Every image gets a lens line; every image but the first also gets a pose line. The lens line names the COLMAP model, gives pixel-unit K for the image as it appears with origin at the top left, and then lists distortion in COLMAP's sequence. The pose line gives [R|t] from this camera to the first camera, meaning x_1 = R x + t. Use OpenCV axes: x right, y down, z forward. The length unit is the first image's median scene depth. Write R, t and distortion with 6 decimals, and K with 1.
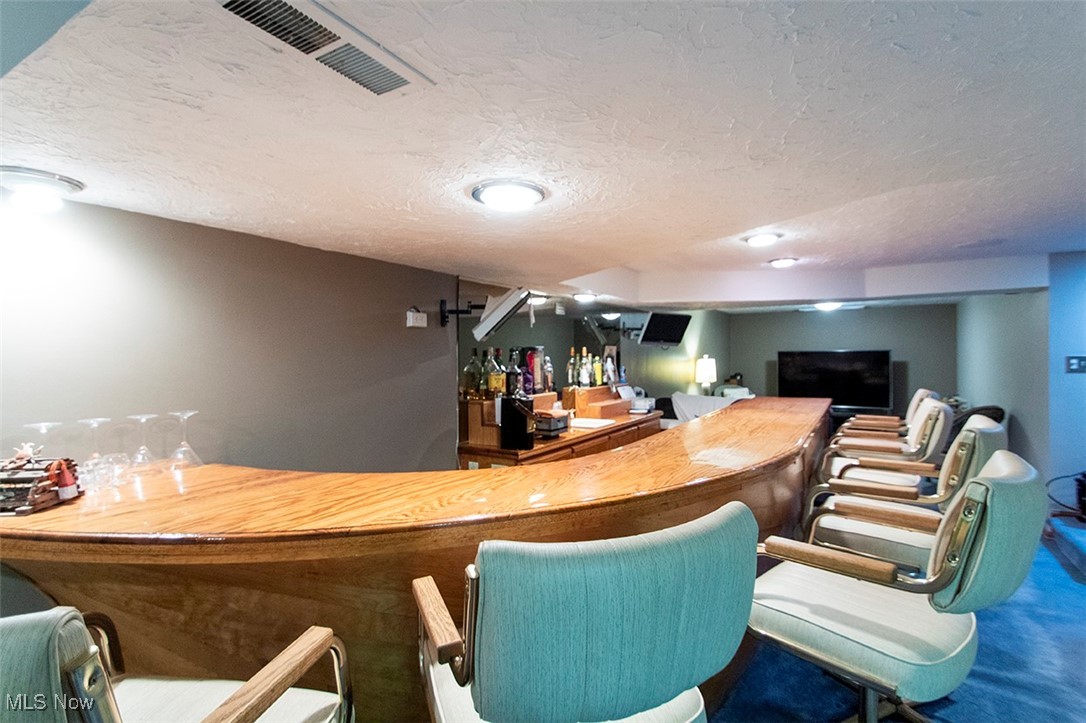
lens RADIAL K [[533.4, 0, 533.4], [0, 533.4, 368.0], [0, 0, 1]] dist [-0.005566, -0.000490]
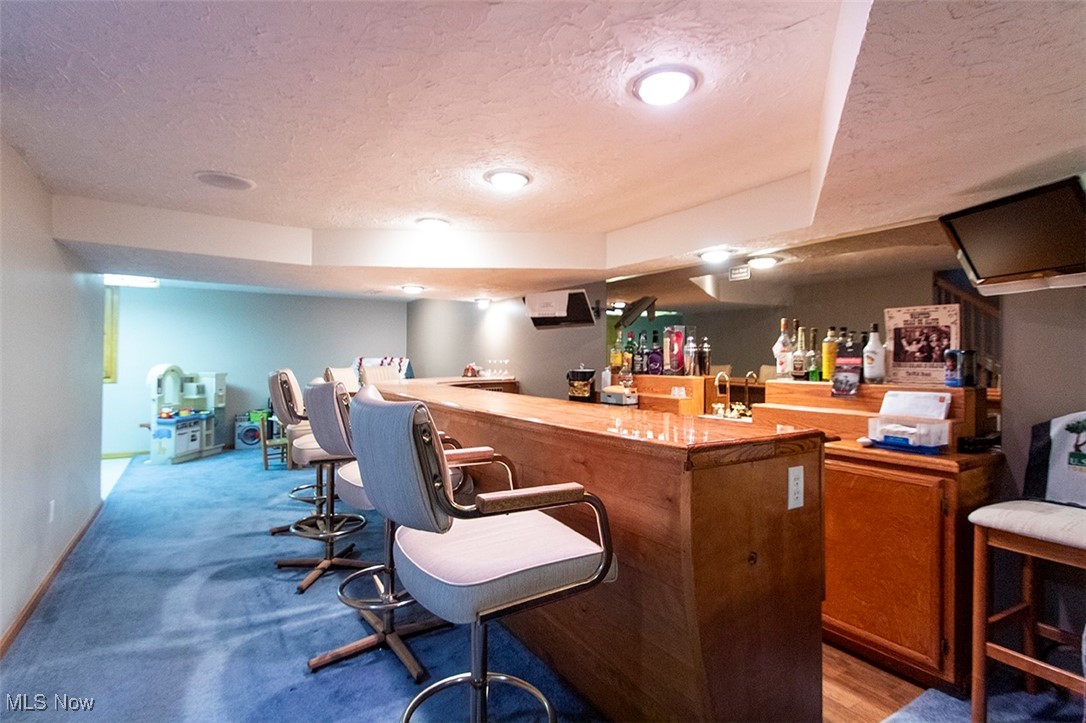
lens RADIAL K [[533.4, 0, 540.1], [0, 533.4, 356.1], [0, 0, 1]] dist [-0.005566, -0.000490]
pose [[-0.432845, 0.008553, -0.901428, 0.923013], [-0.008669, 0.999869, 0.013649, 0.001605], [0.901427, 0.013723, -0.432715, 1.130579]]
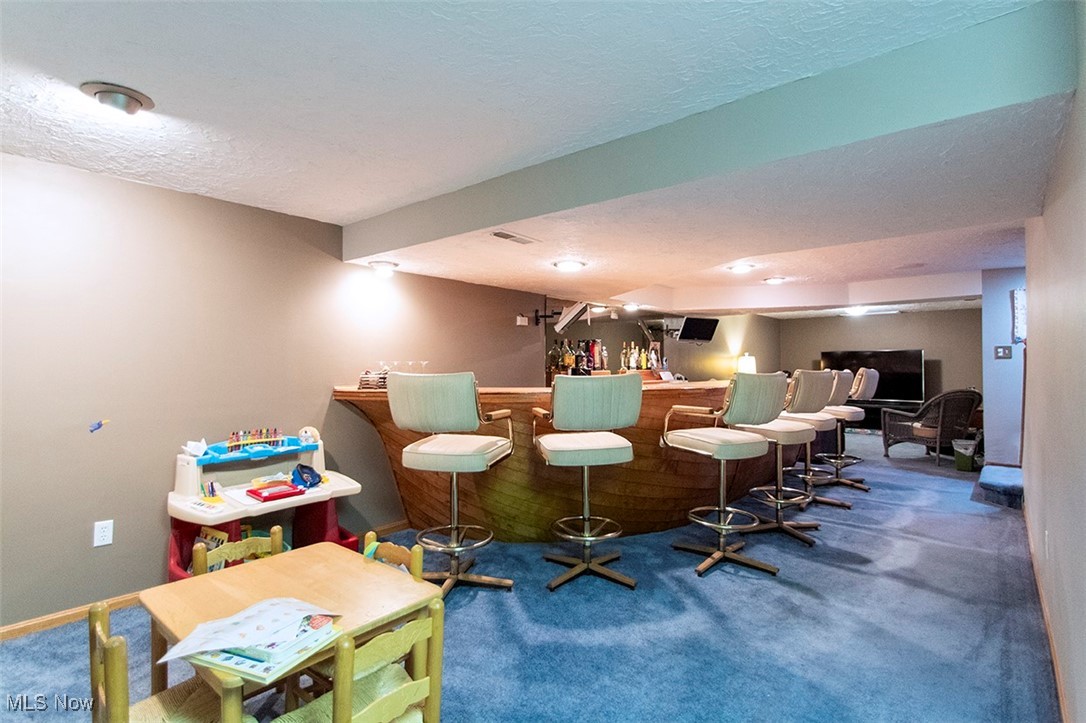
lens RADIAL K [[533.4, 0, 541.2], [0, 533.4, 358.8], [0, 0, 1]] dist [-0.005566, -0.000490]
pose [[0.990190, 0.002038, -0.139712, 0.059416], [-0.006984, 0.999366, -0.034925, 0.065213], [0.139552, 0.035559, 0.989576, -0.495492]]
